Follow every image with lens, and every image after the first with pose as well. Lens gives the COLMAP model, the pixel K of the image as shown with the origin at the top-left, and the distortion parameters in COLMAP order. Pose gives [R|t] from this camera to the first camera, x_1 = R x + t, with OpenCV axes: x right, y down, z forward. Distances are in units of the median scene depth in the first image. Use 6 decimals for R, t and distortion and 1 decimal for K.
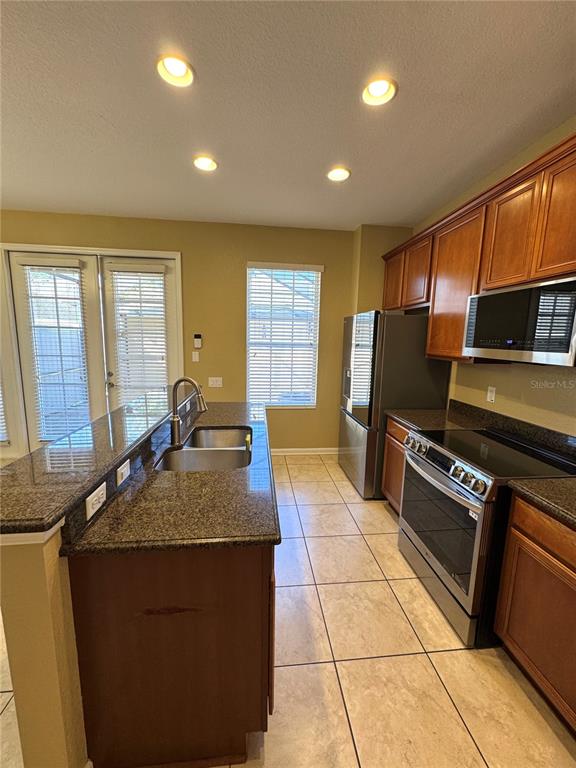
lens RADIAL K [[308.5, 0, 288.0], [0, 308.5, 384.0], [0, 0, 1]] dist [-0.001402, 0.000004]
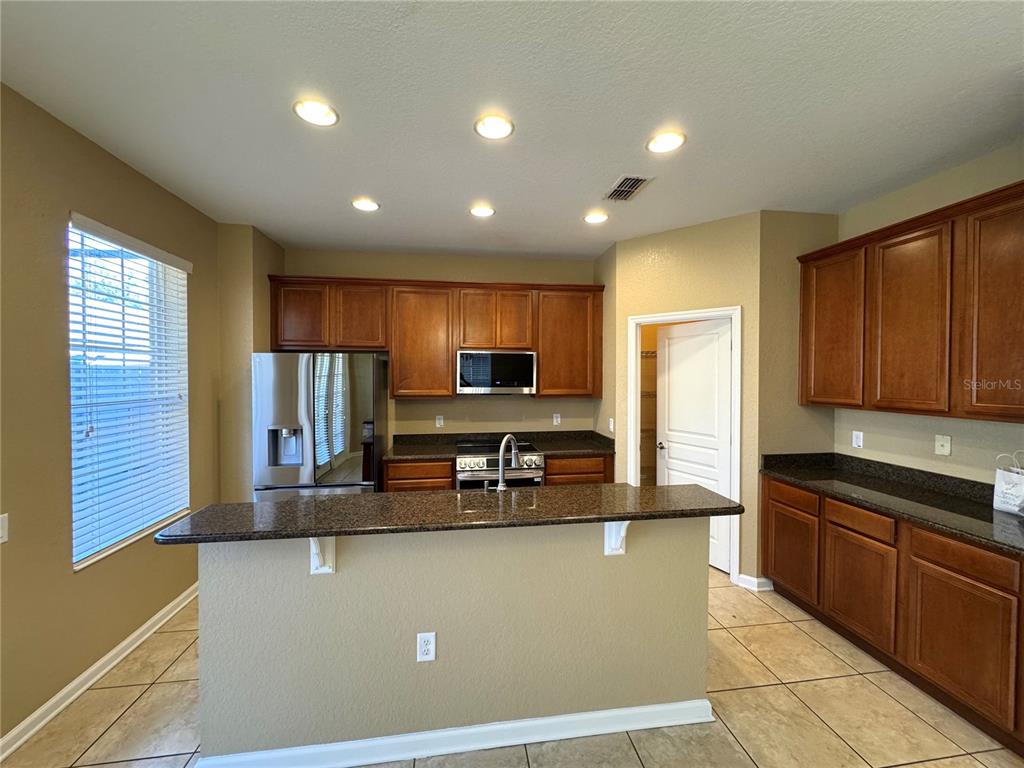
lens RADIAL K [[411.4, 0, 512.5], [0, 411.4, 381.9], [0, 0, 1]] dist [-0.001402, 0.000004]
pose [[-0.037084, -0.037935, 0.998592, -1.319305], [0.144994, 0.988500, 0.042937, -0.194304], [-0.988737, 0.146382, -0.031158, 0.845252]]
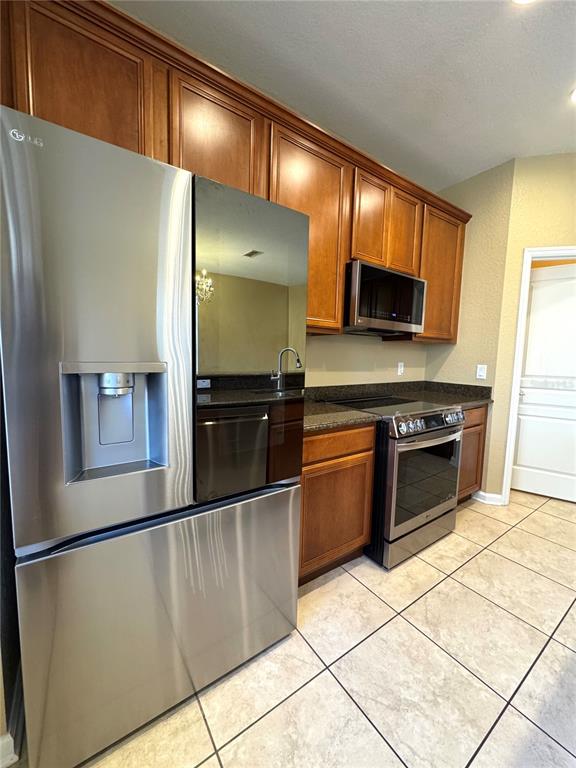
lens RADIAL K [[308.5, 0, 288.0], [0, 308.5, 384.0], [0, 0, 1]] dist [-0.001402, 0.000004]
pose [[-0.486990, -0.114078, 0.865925, -0.160811], [0.093504, 0.978926, 0.181551, -0.111536], [-0.868388, 0.169381, -0.466061, 1.709889]]
